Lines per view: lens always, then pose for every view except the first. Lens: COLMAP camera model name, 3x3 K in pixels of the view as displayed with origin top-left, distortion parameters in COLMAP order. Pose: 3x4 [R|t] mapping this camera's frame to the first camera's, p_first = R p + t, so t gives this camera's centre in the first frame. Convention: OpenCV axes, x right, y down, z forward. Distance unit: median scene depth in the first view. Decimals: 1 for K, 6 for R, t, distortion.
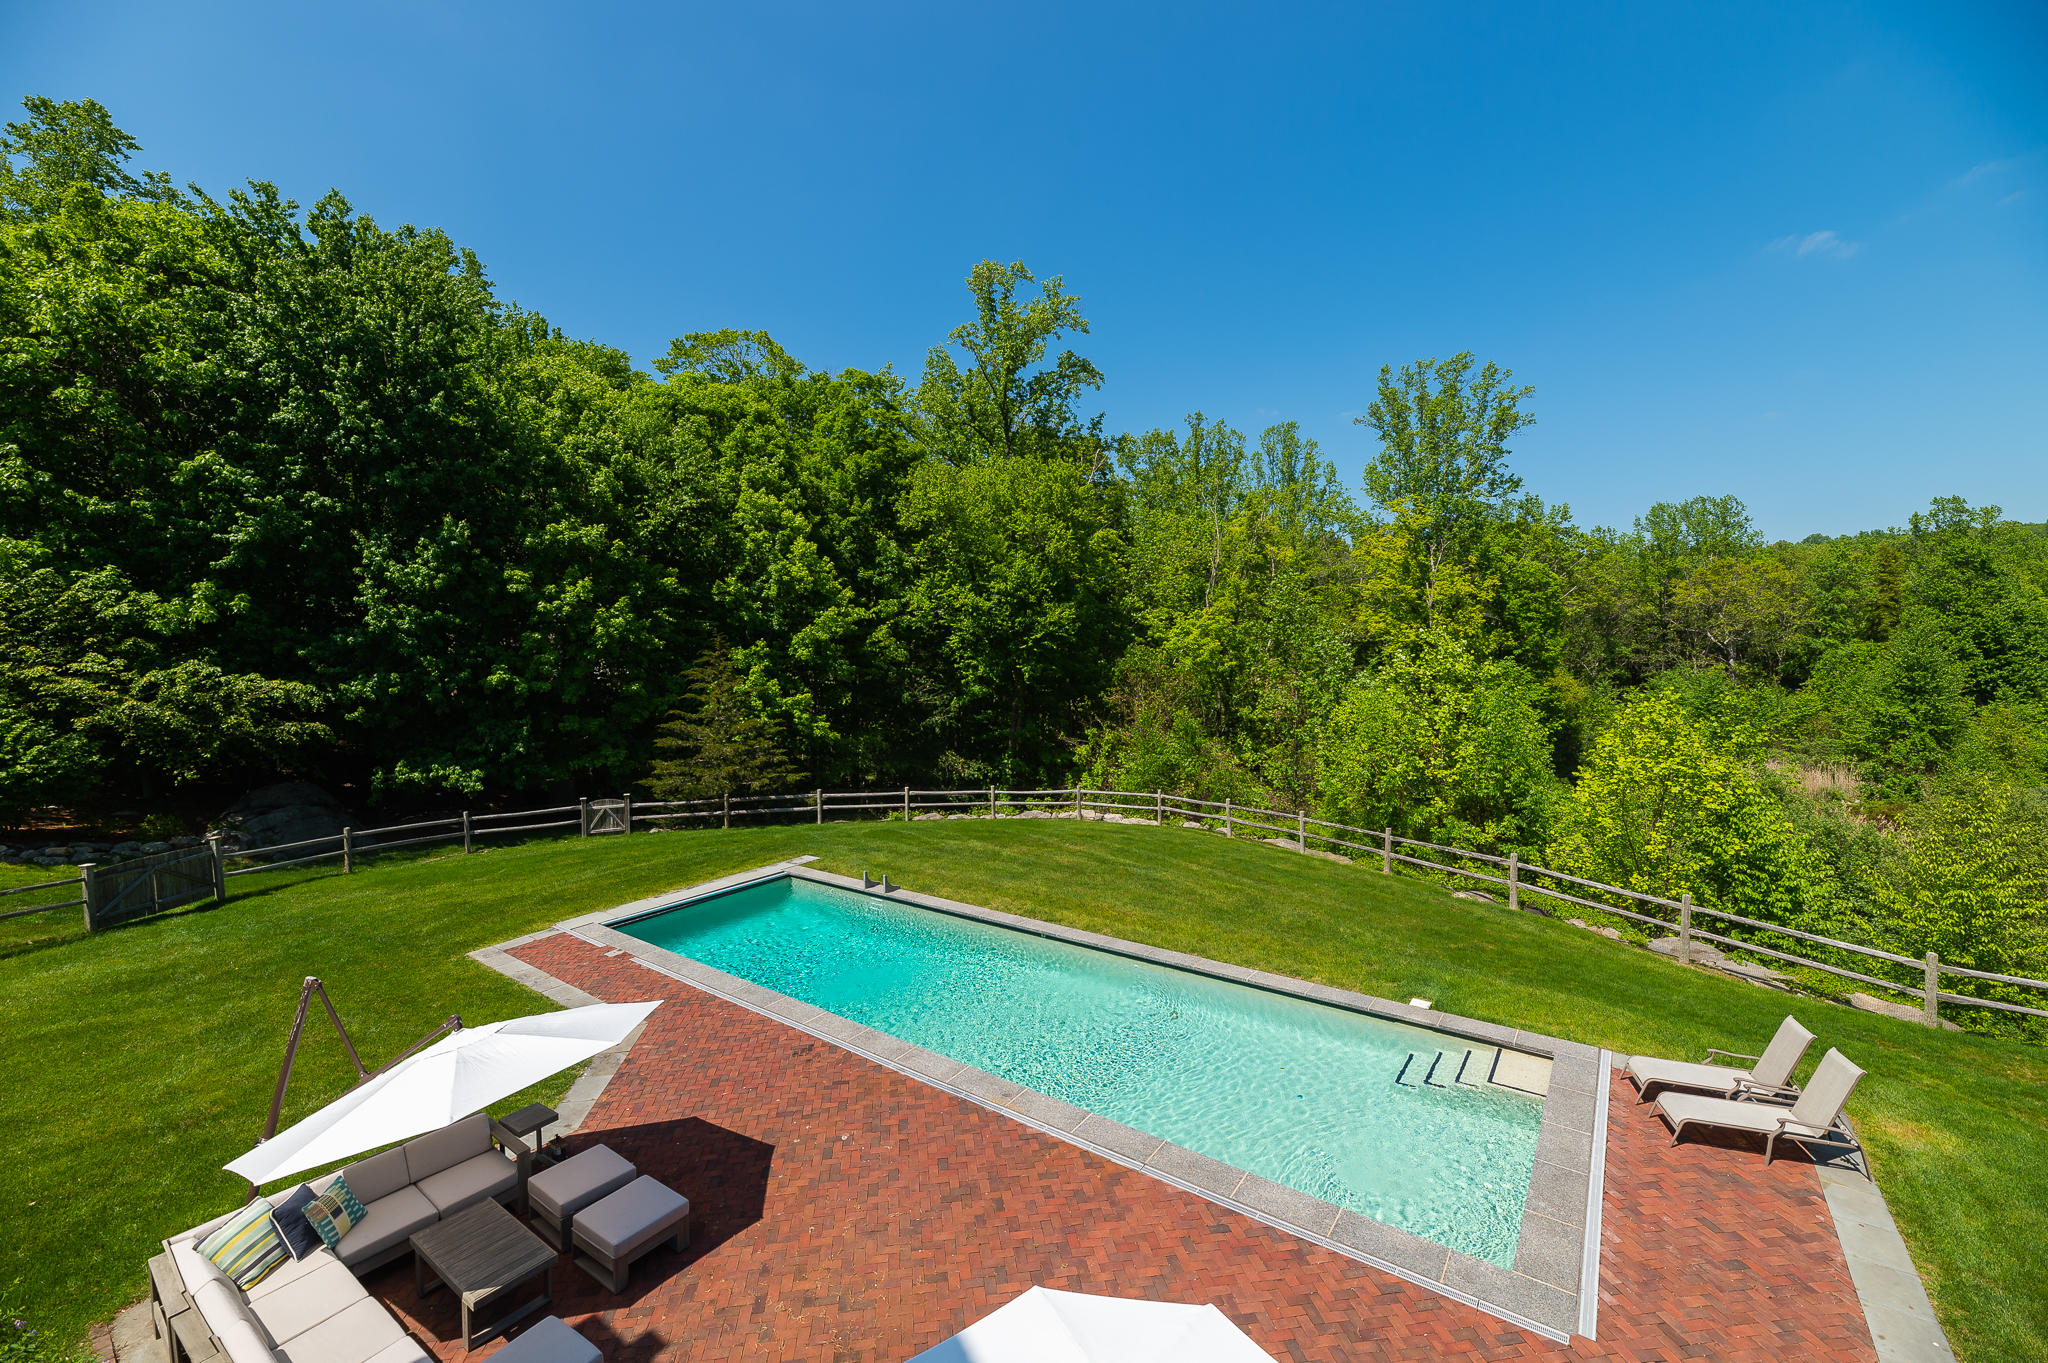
lens RADIAL K [[814.4, 0, 1006.6], [0, 814.4, 665.2], [0, 0, 1]] dist [-0.000546, -0.000148]
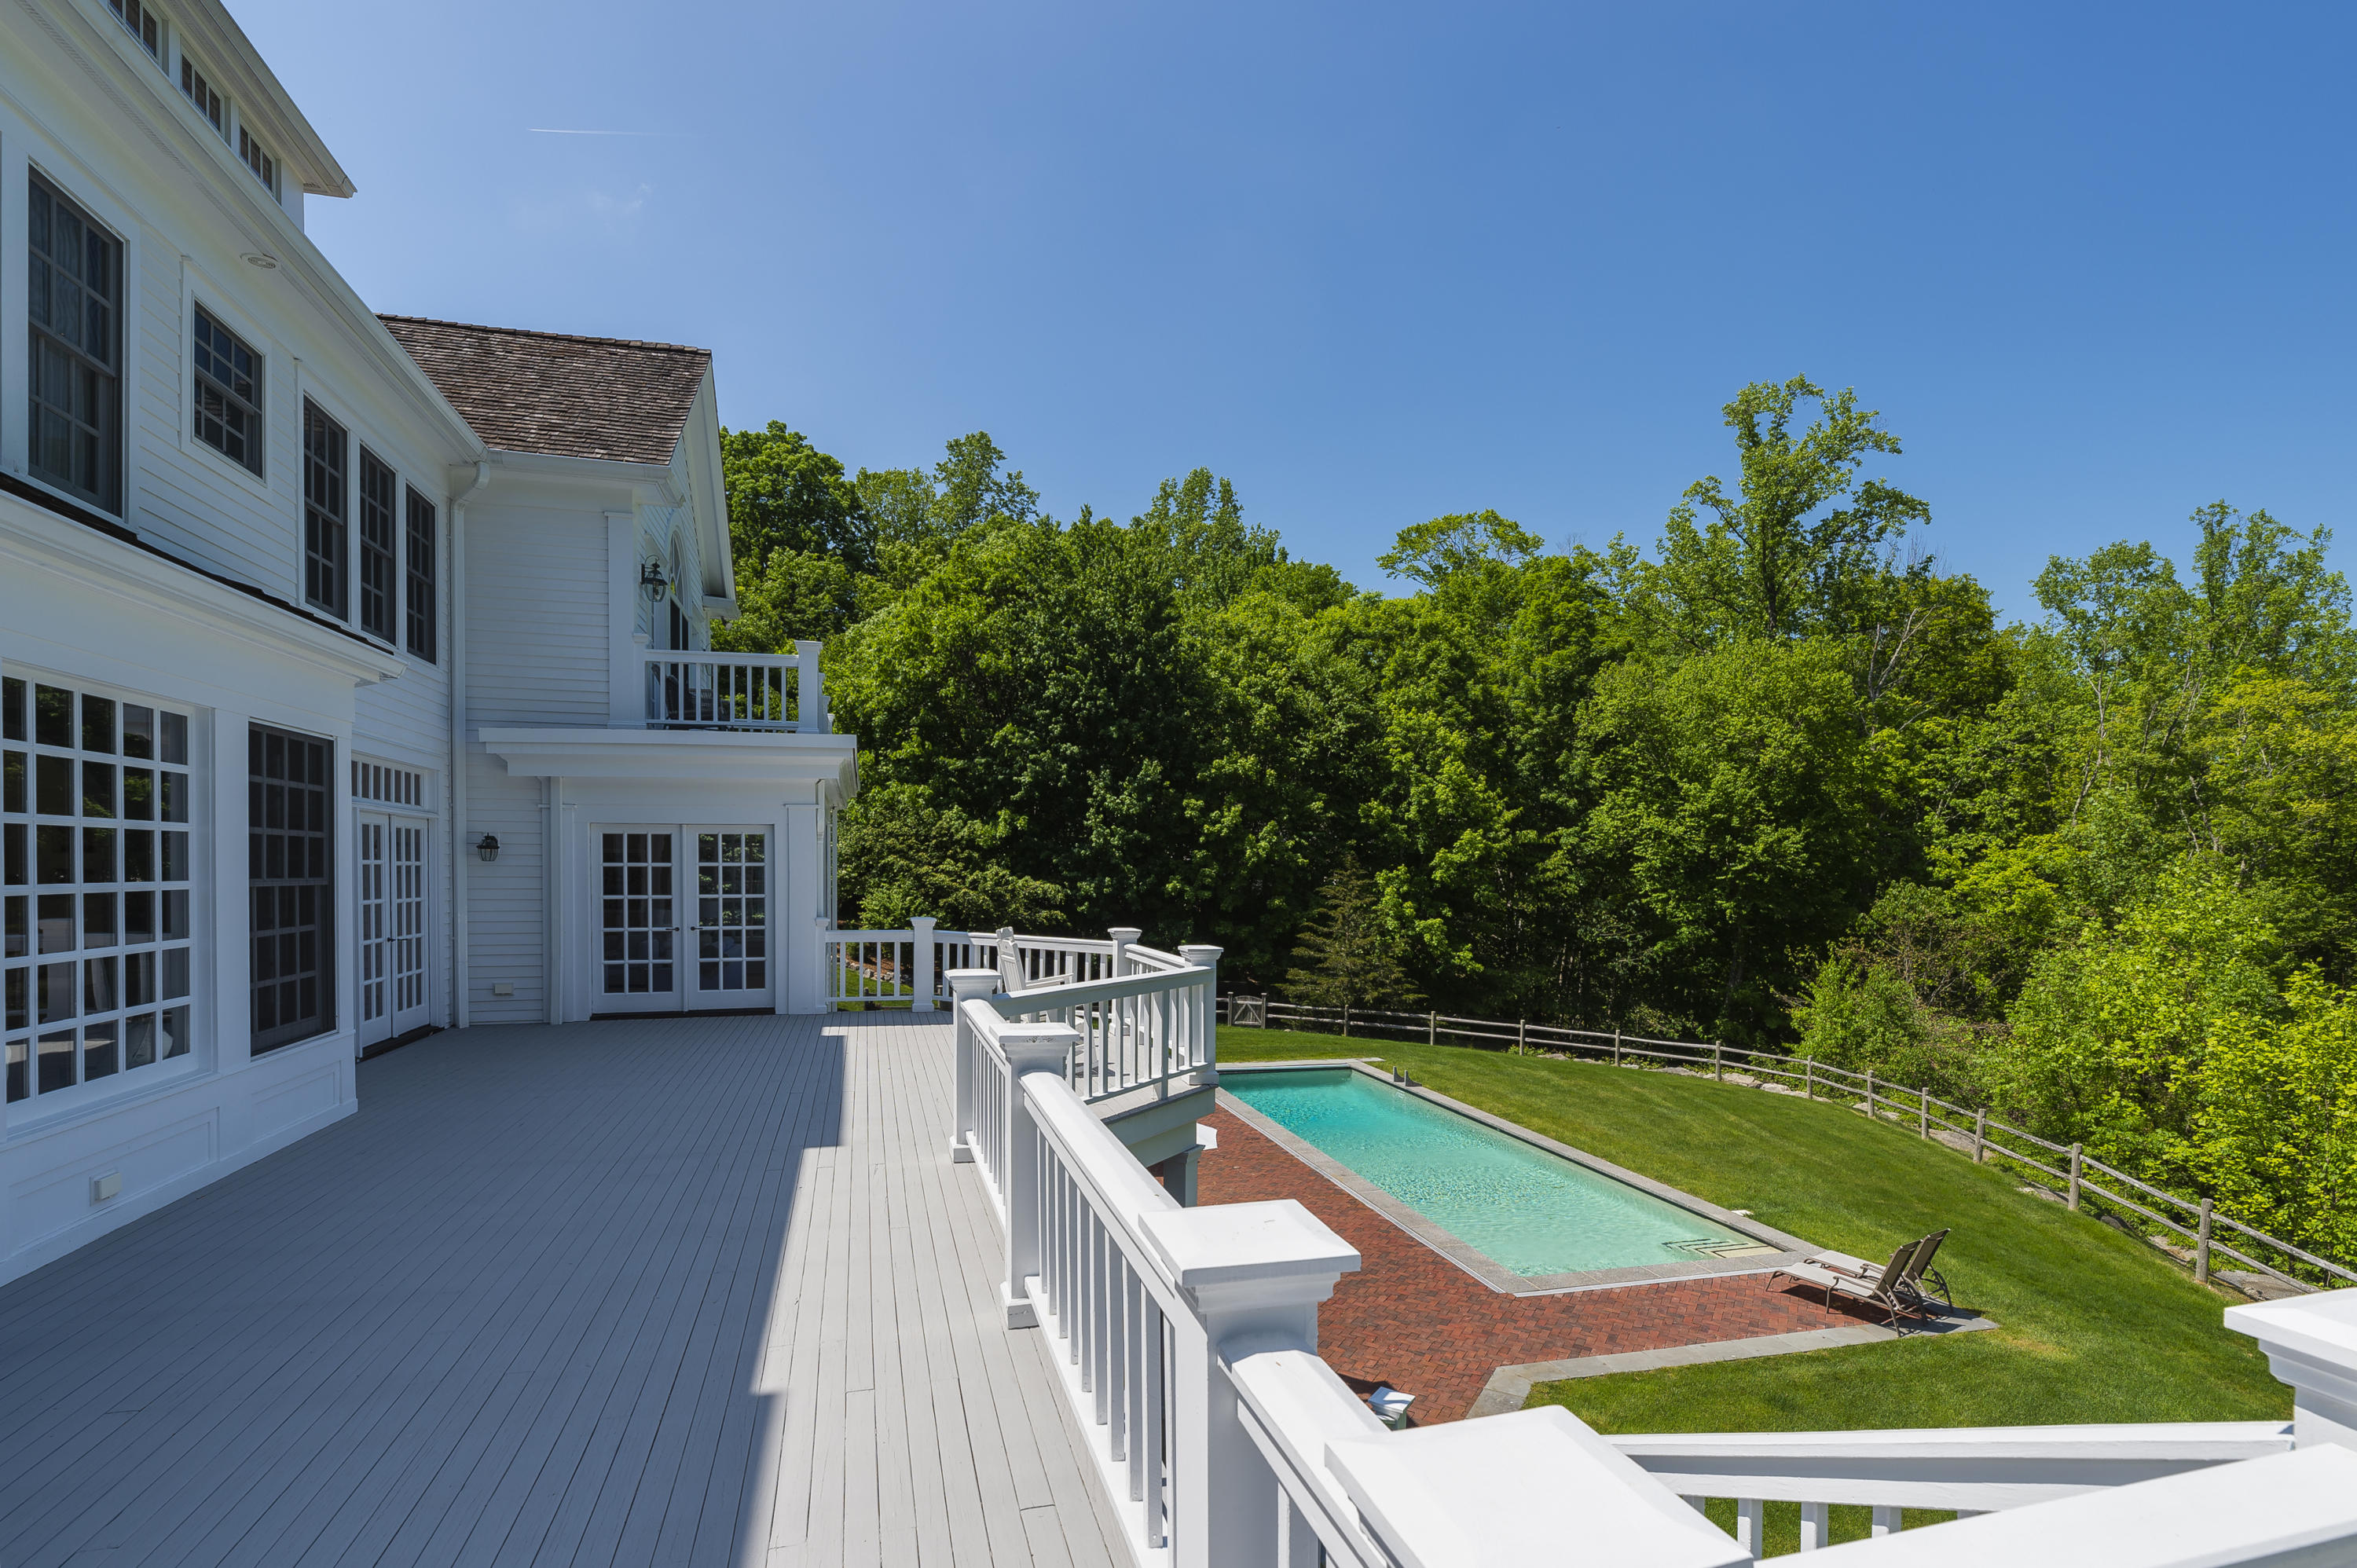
lens RADIAL K [[1108.2, 0, 1215.1], [0, 1108.2, 863.6], [0, 0, 1]] dist [0.053058, -0.024881]
pose [[0.815417, 0.029867, -0.578103, 0.342073], [-0.044600, 0.998941, -0.011298, -0.002773], [0.577153, 0.034996, 0.815886, -0.288329]]
